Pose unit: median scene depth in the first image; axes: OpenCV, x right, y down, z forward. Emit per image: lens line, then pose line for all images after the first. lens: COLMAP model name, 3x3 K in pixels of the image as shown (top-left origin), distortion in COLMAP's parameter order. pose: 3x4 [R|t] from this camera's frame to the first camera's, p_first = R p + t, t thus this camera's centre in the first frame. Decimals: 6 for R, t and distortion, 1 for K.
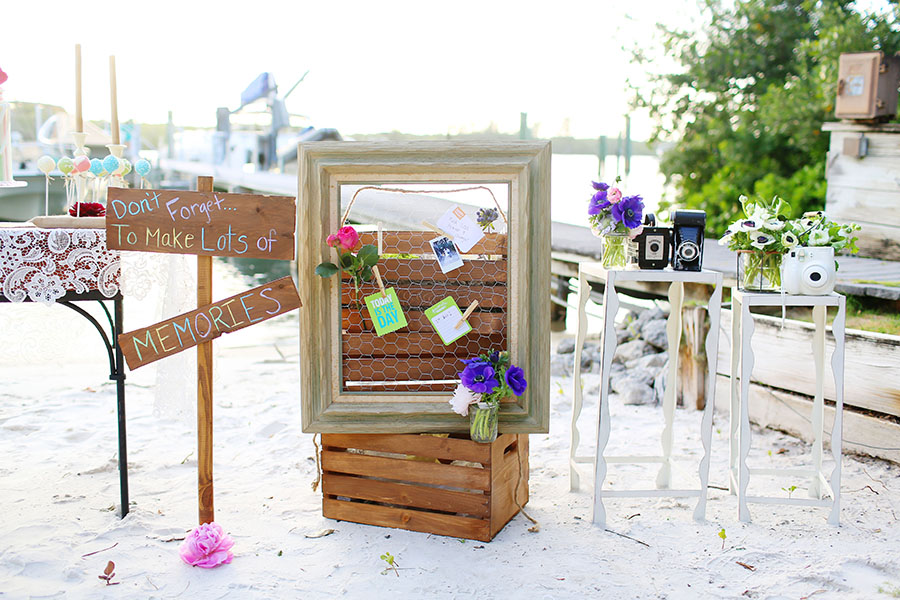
lens RADIAL K [[877.2, 0, 453.4], [0, 877.2, 297.6], [0, 0, 1]] dist [-0.094313, 0.142388]
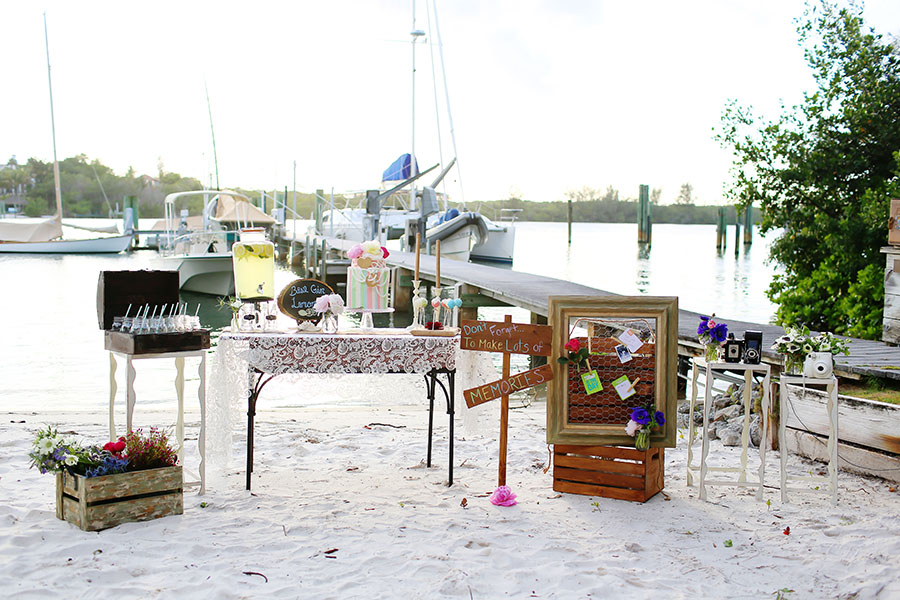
lens RADIAL K [[877.2, 0, 453.4], [0, 877.2, 297.6], [0, 0, 1]] dist [-0.094313, 0.142388]
pose [[0.991105, 0.012661, -0.132480, -0.121833], [-0.022548, 0.997047, -0.073403, -0.021291], [0.131160, 0.075737, 0.988464, -0.947354]]
